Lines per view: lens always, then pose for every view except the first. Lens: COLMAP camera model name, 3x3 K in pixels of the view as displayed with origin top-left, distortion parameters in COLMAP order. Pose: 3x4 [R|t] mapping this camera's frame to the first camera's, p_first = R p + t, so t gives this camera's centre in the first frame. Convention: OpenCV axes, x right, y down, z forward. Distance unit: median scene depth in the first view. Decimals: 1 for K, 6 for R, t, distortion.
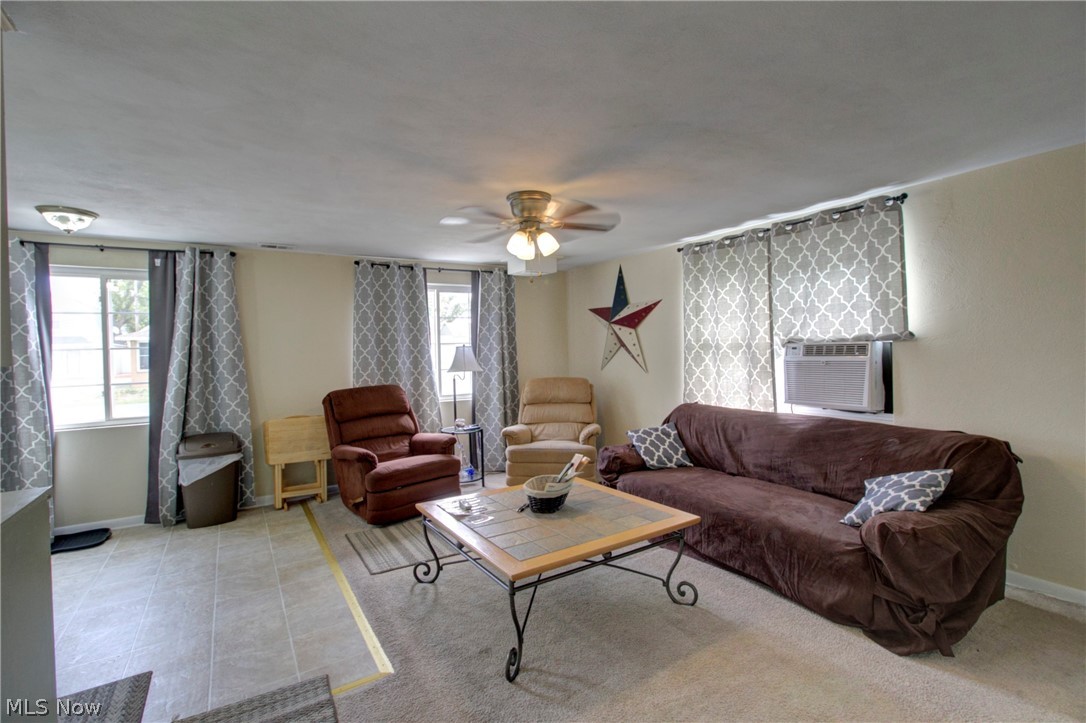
lens RADIAL K [[505.5, 0, 546.6], [0, 505.5, 356.3], [0, 0, 1]] dist [-0.003937, -0.000213]
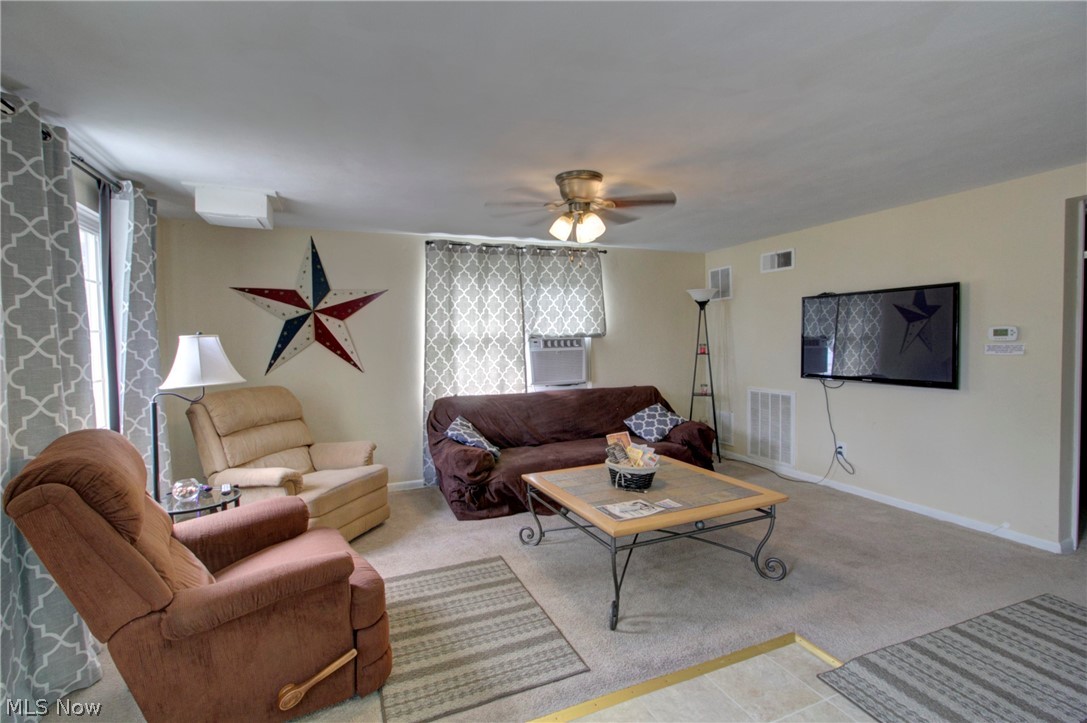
lens RADIAL K [[505.9, 0, 547.1], [0, 505.9, 356.3], [0, 0, 1]] dist [-0.003937, -0.000213]
pose [[0.162028, -0.016446, 0.986649, -0.837173], [0.032610, 0.999404, 0.011304, 0.007264], [-0.986247, 0.030343, 0.162468, 0.776302]]
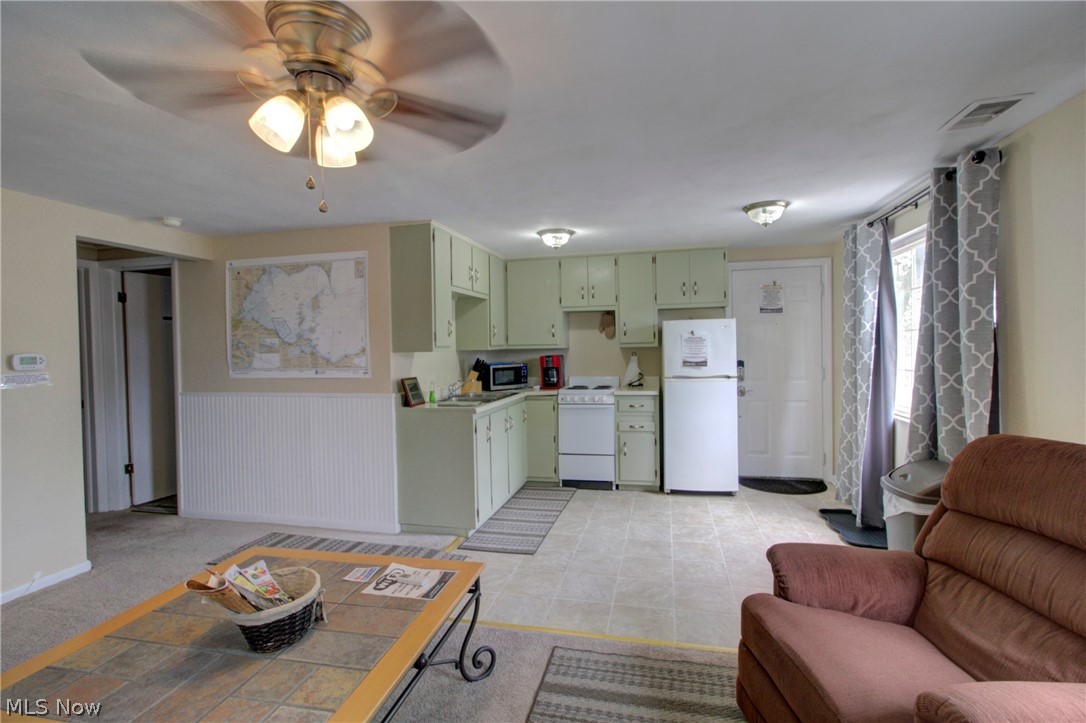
lens RADIAL K [[505.5, 0, 546.6], [0, 505.5, 356.3], [0, 0, 1]] dist [-0.003937, -0.000213]
pose [[-0.720125, 0.049814, -0.692054, 0.128513], [0.021583, 0.998545, 0.049417, -0.026959], [0.693508, 0.020650, -0.720152, 1.260620]]
